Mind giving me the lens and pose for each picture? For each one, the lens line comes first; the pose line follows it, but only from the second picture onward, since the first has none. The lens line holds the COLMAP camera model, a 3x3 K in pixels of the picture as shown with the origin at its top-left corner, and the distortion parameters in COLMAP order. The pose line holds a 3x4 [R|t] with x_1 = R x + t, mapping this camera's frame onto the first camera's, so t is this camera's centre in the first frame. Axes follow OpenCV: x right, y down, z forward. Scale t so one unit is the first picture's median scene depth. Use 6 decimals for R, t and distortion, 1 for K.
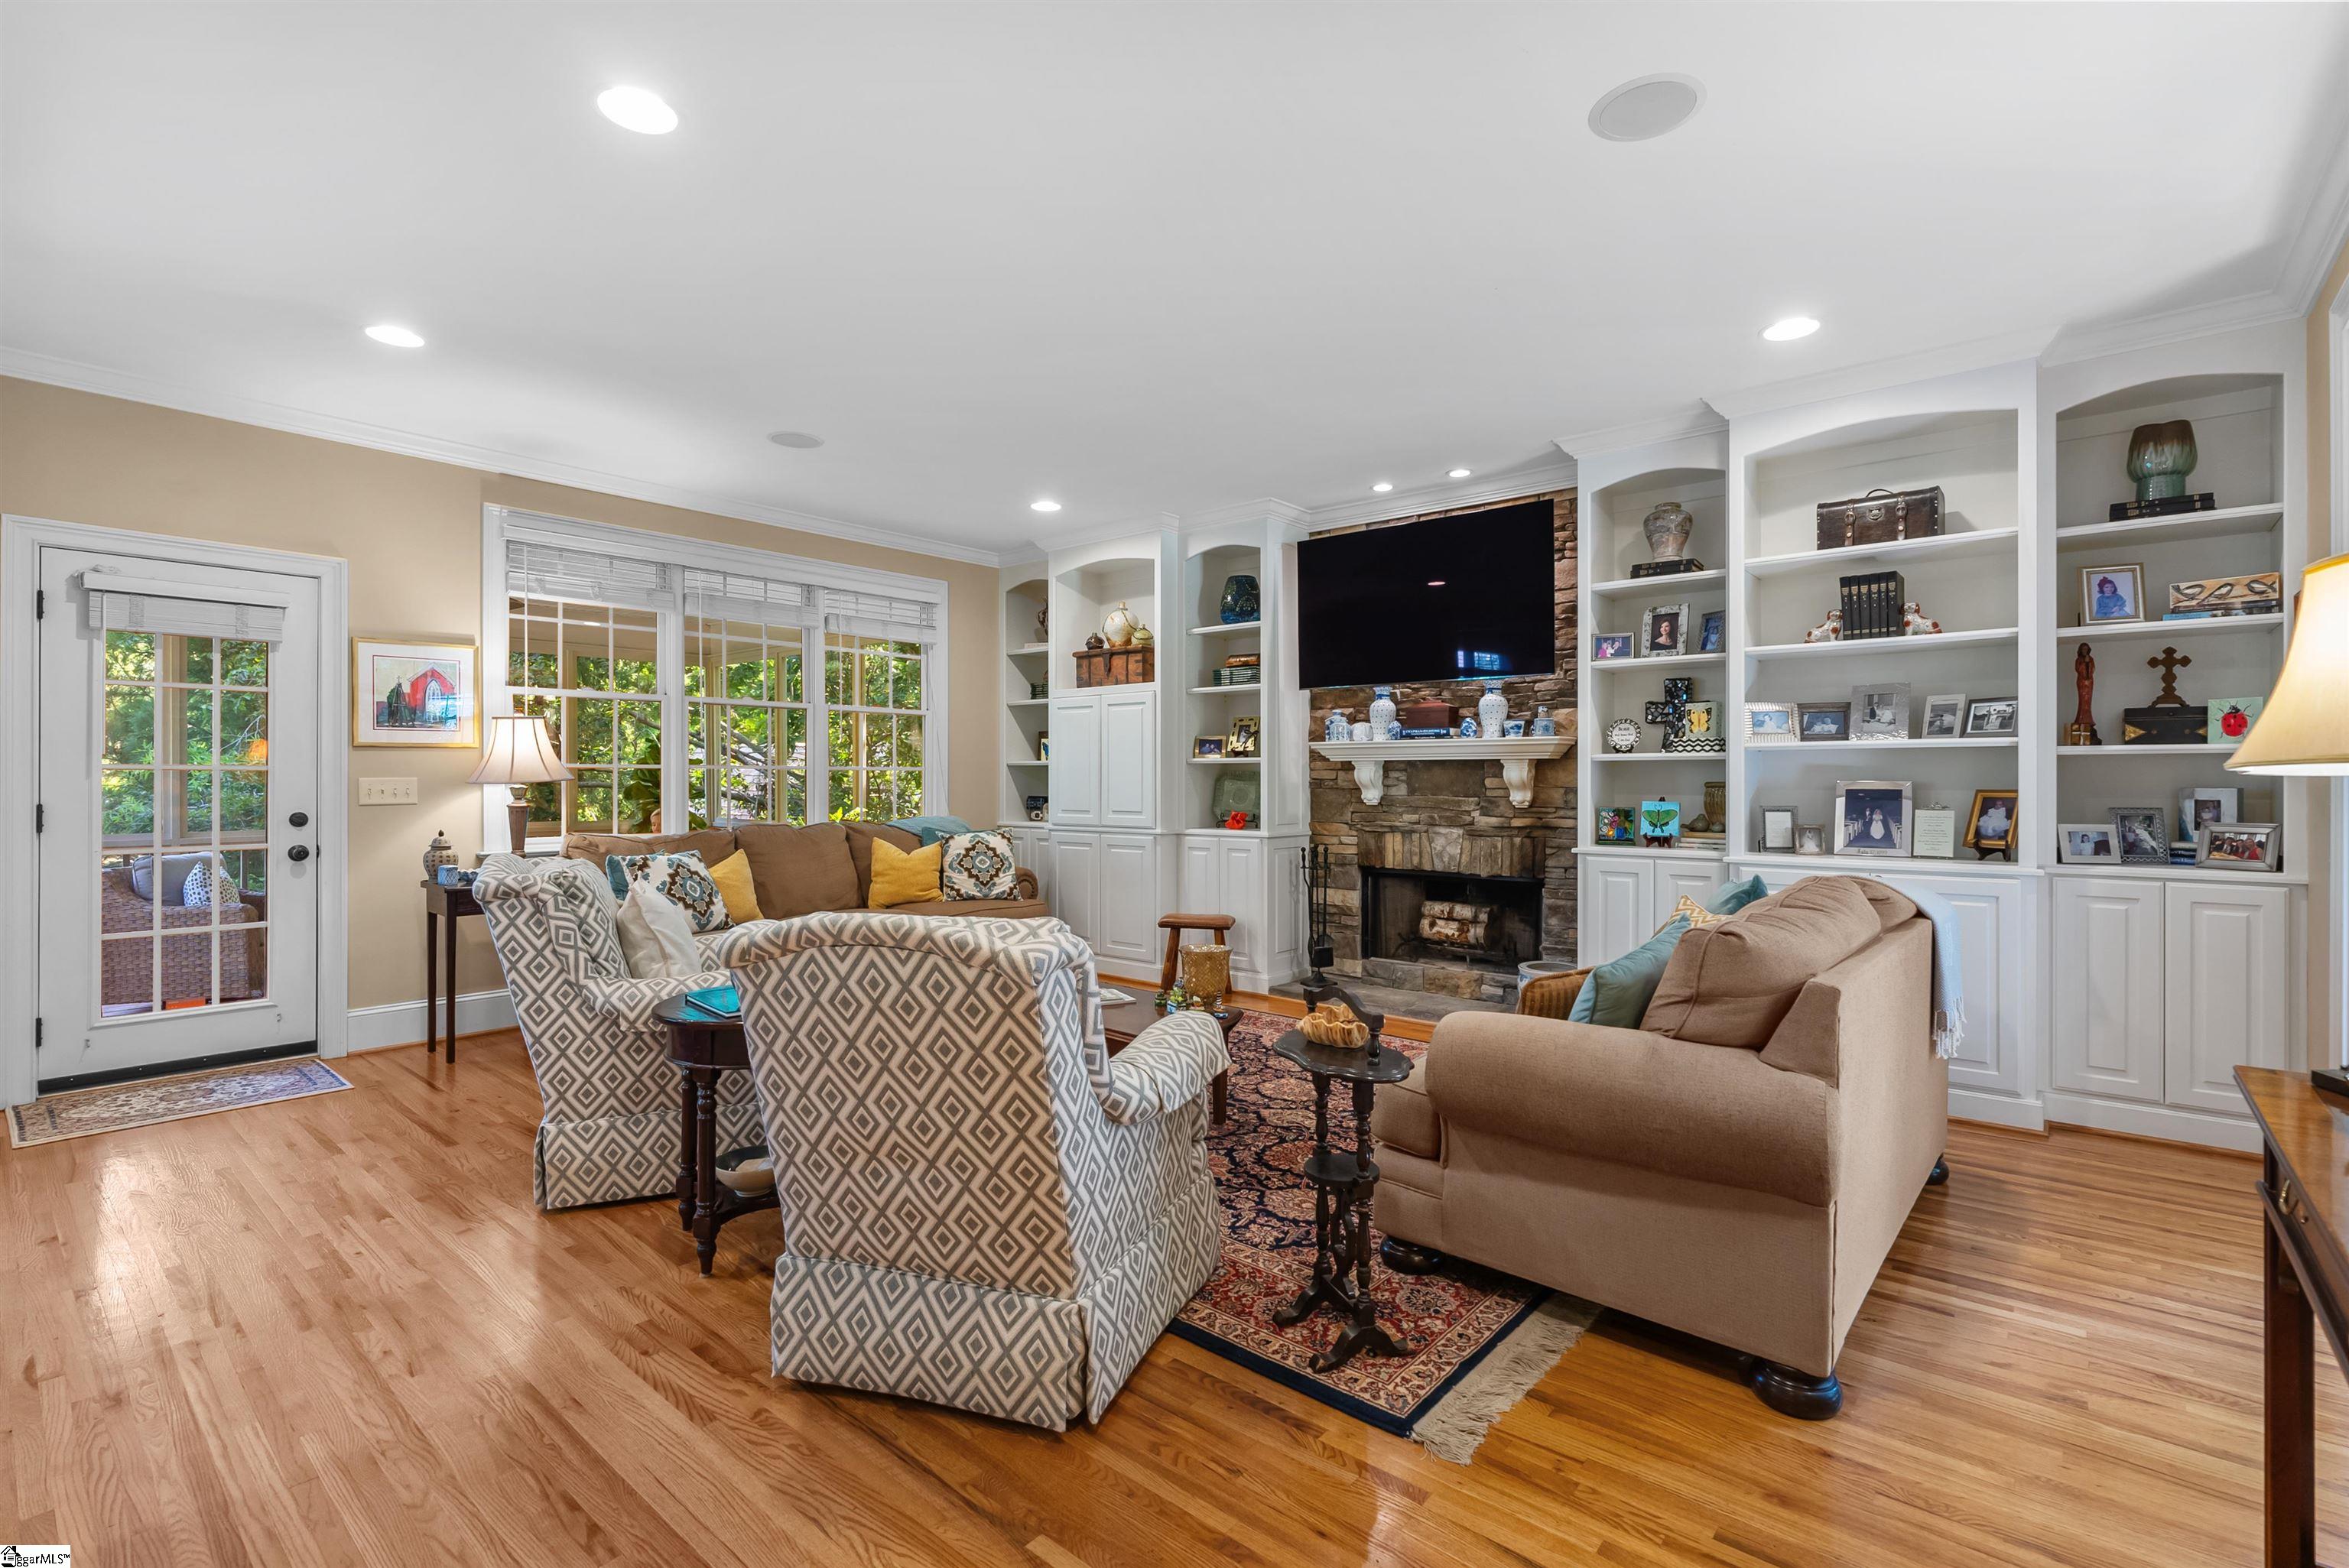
lens RADIAL K [[1079.1, 0, 1181.7], [0, 1079.1, 778.9], [0, 0, 1]] dist [-0.000946, 0.000262]
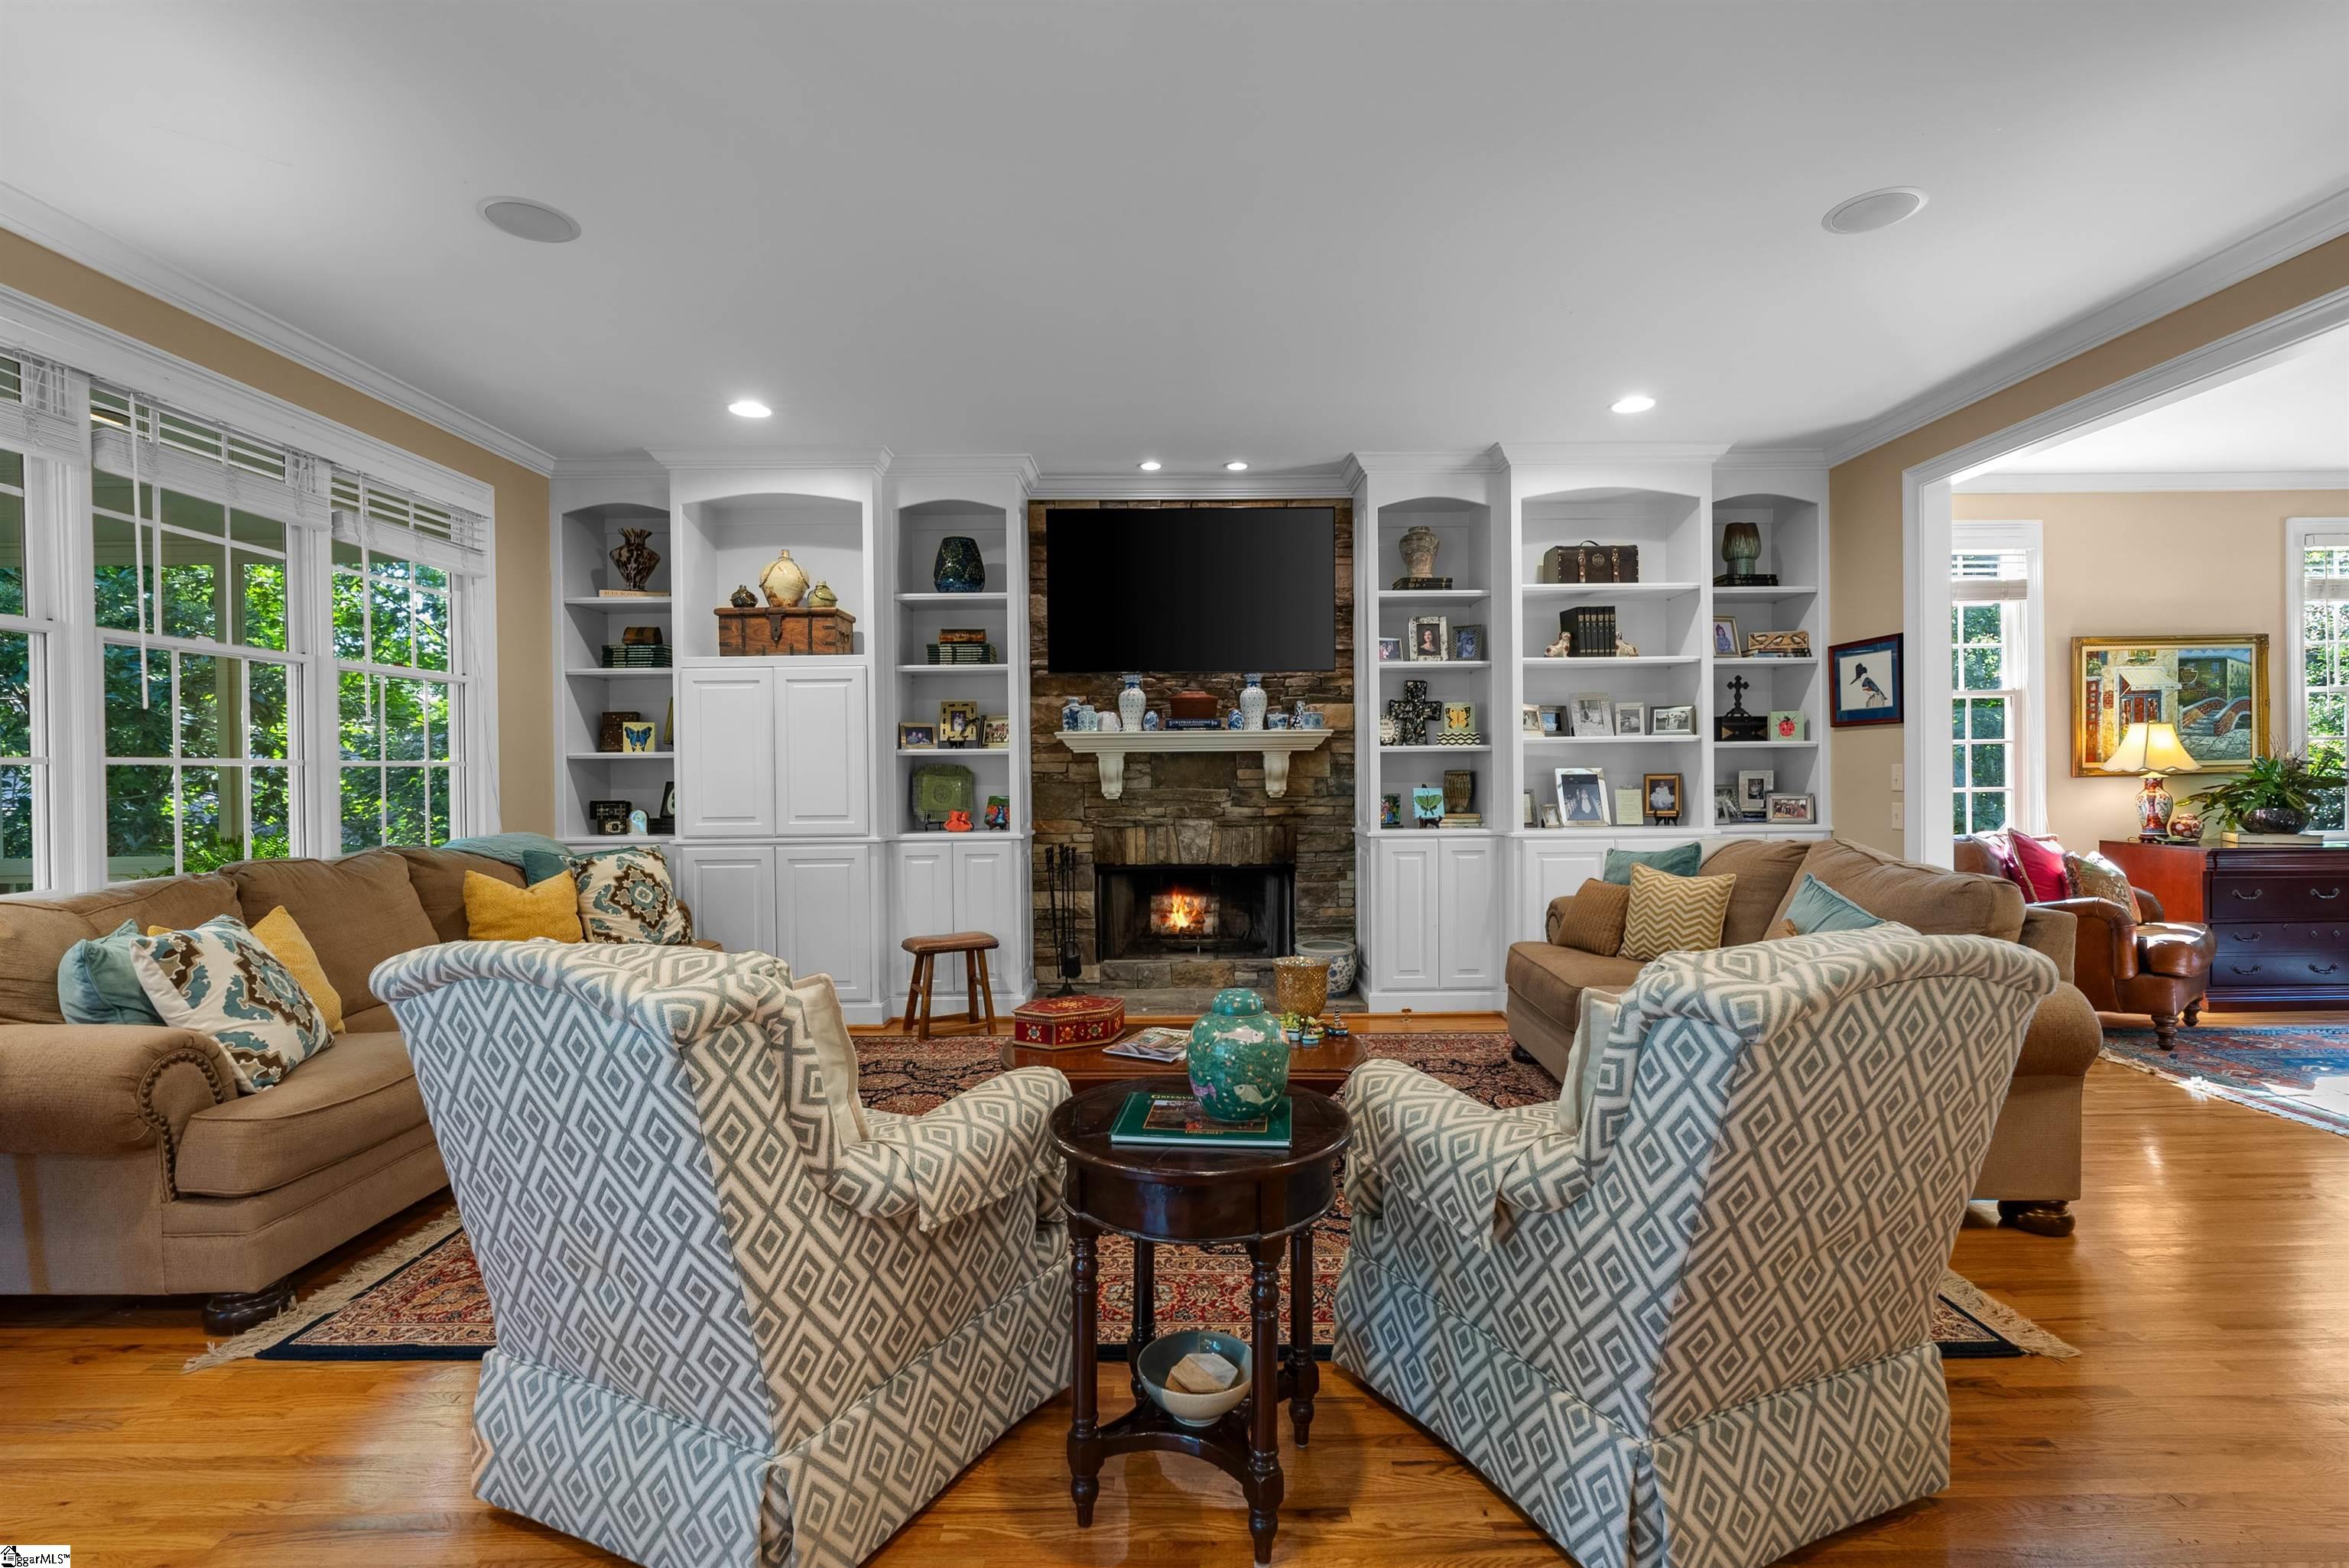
lens RADIAL K [[1067.0, 0, 1186.0], [0, 1067.0, 778.2], [0, 0, 1]] dist [-0.002741, -0.000161]
pose [[0.754732, -0.013745, 0.655889, -0.413622], [0.010929, 0.999905, 0.008378, -0.001457], [-0.655942, 0.000845, 0.754811, 0.266931]]
